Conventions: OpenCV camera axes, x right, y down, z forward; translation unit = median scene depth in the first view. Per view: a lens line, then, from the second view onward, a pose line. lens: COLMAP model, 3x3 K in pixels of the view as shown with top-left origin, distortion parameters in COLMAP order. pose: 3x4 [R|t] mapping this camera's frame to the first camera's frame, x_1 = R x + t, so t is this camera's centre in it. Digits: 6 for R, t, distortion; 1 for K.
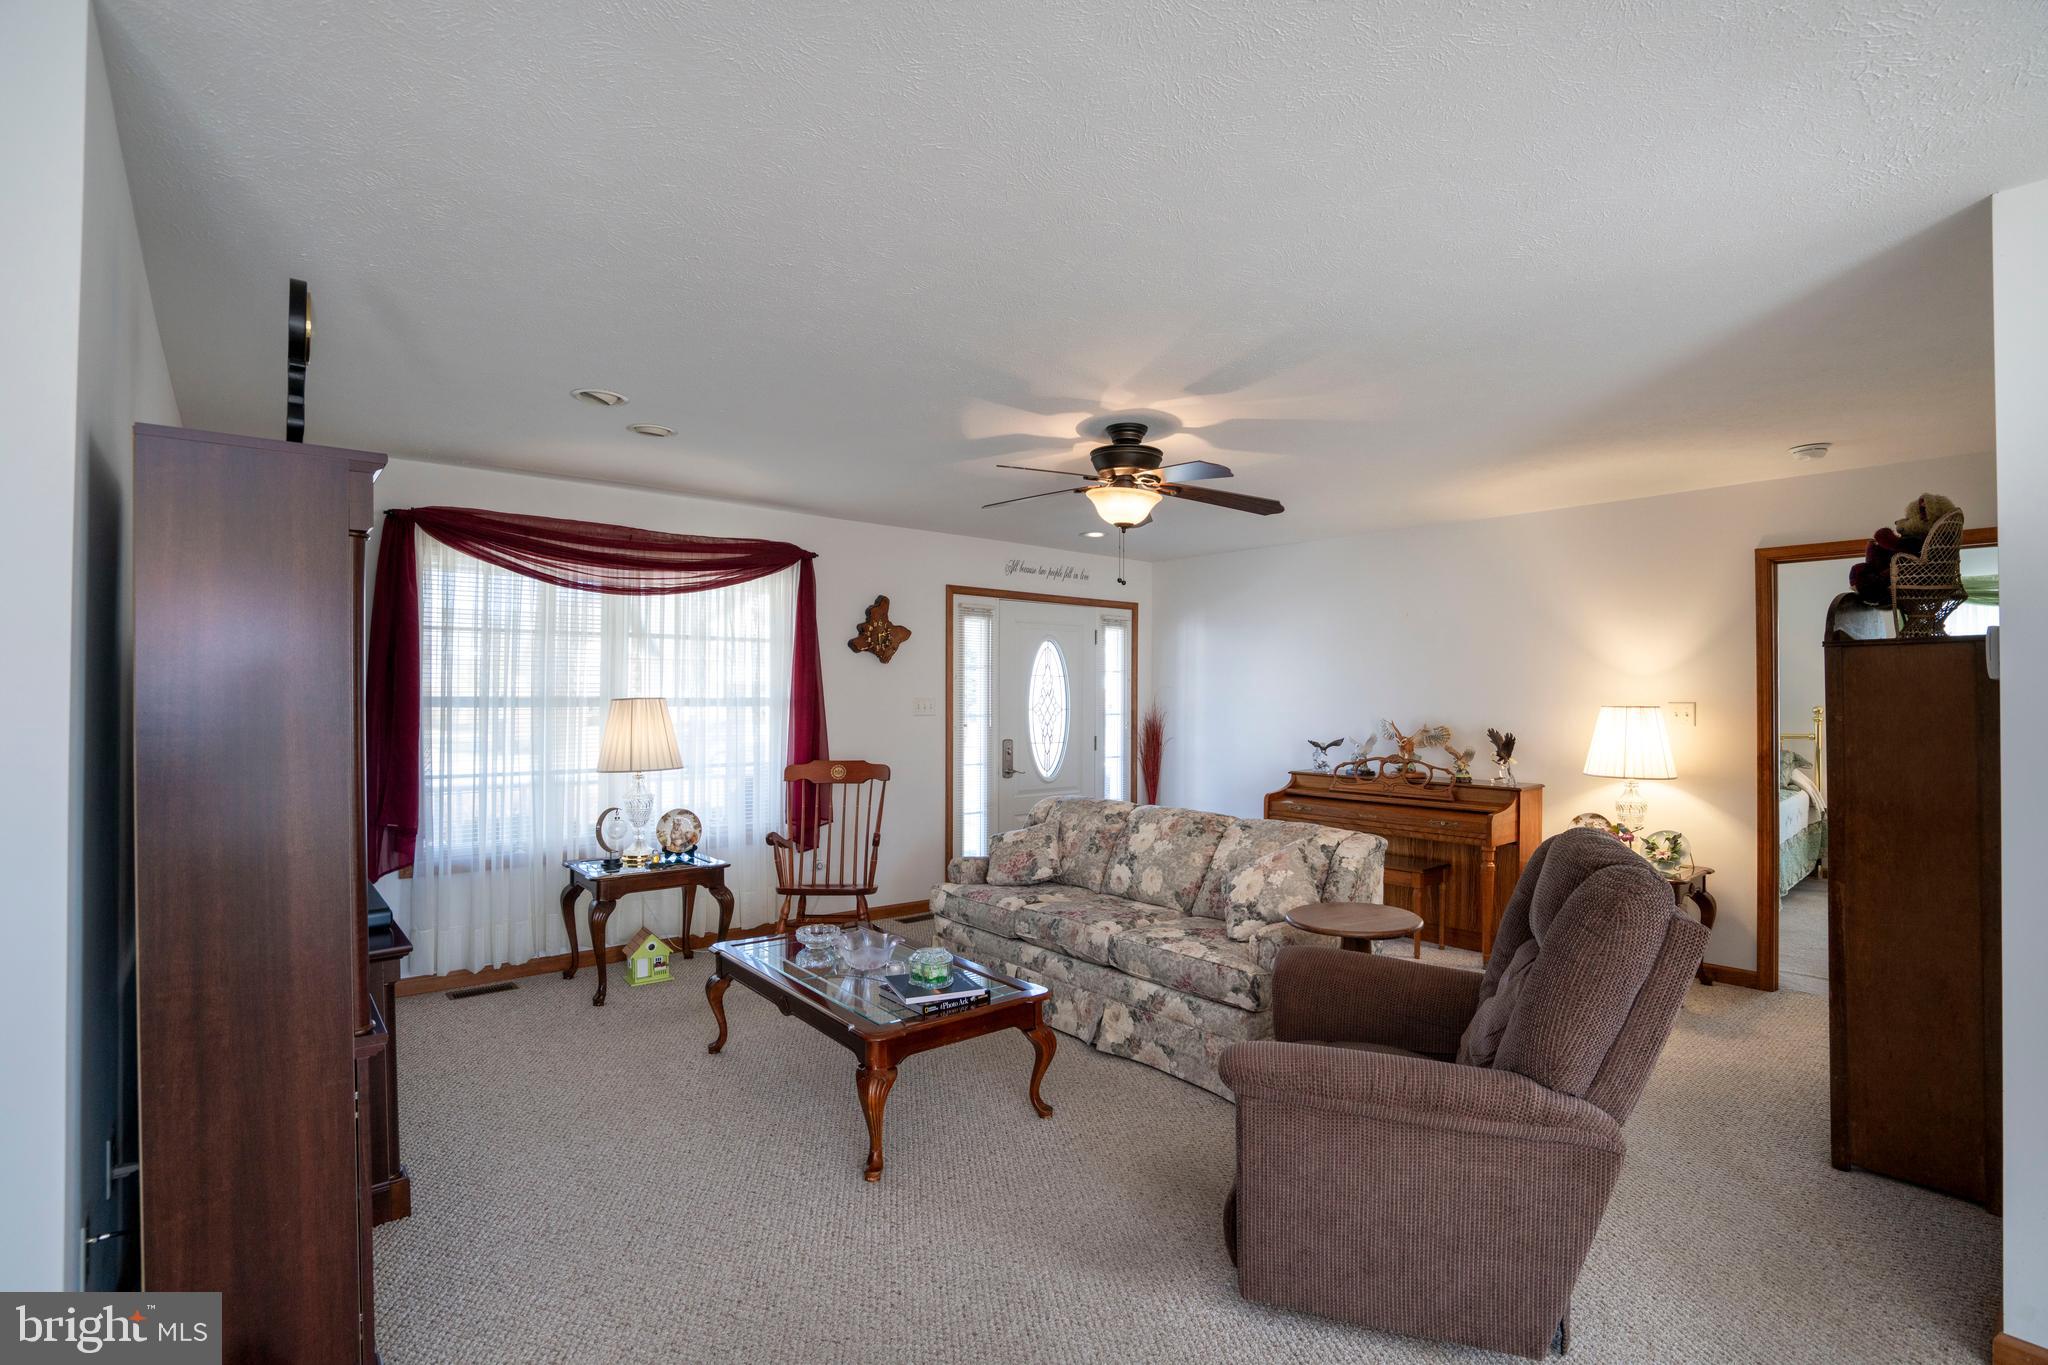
lens RADIAL K [[941.7, 0, 1026.3], [0, 941.7, 686.9], [0, 0, 1]] dist [-0.069584, 0.026455]
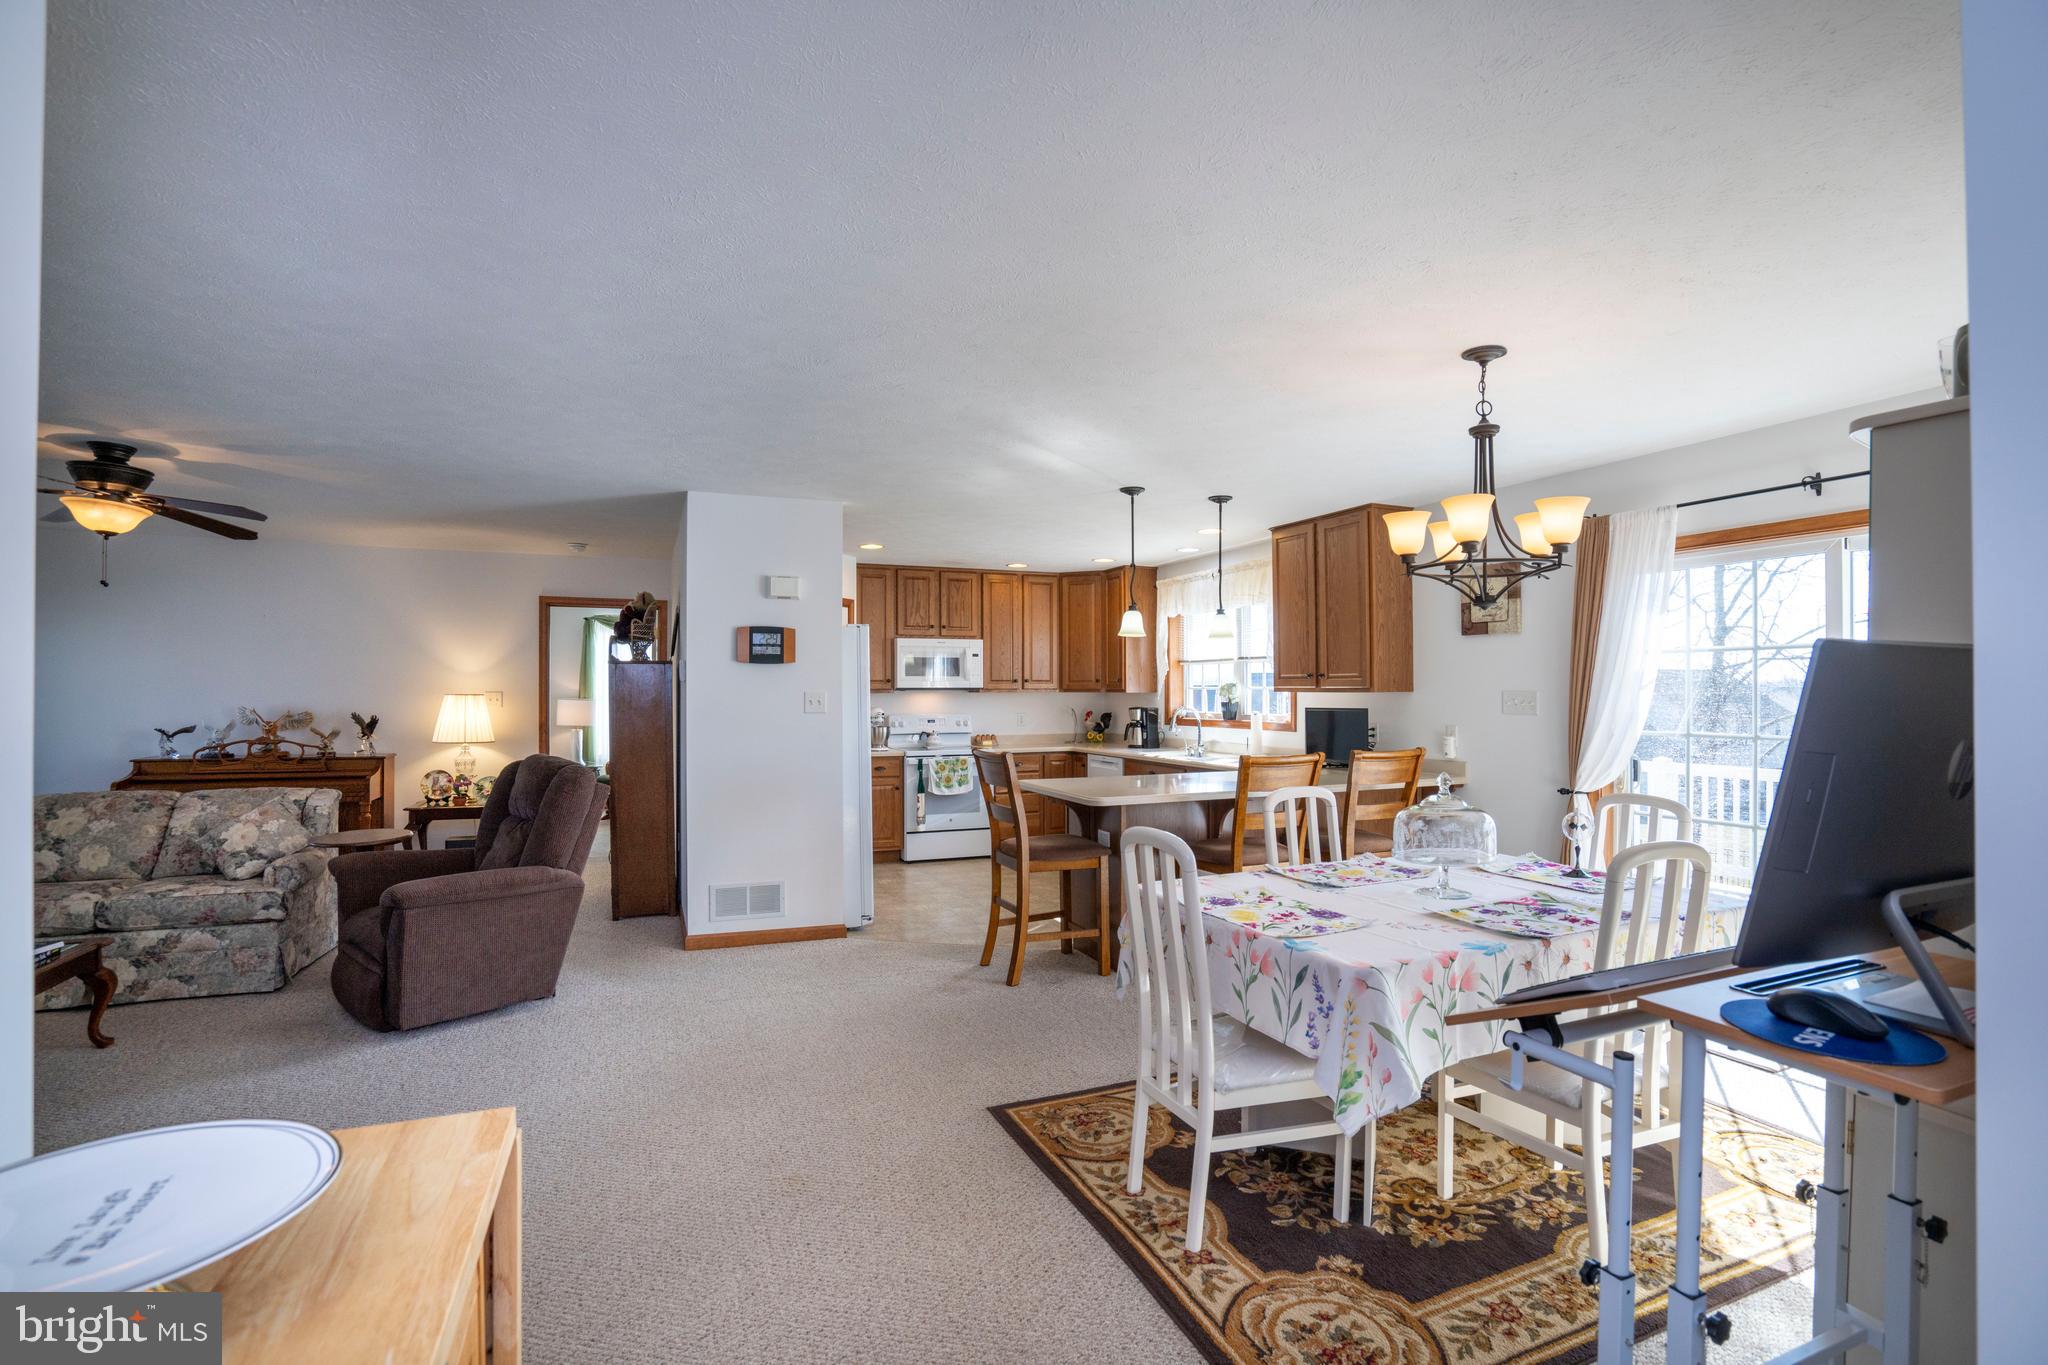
lens RADIAL K [[947.1, 0, 1016.9], [0, 947.1, 688.5], [0, 0, 1]] dist [-0.061412, 0.026172]
pose [[0.304597, 0.000413, 0.952481, -0.655081], [-0.011895, 0.999924, 0.003370, -0.005004], [-0.952407, -0.012356, 0.304579, -0.392935]]
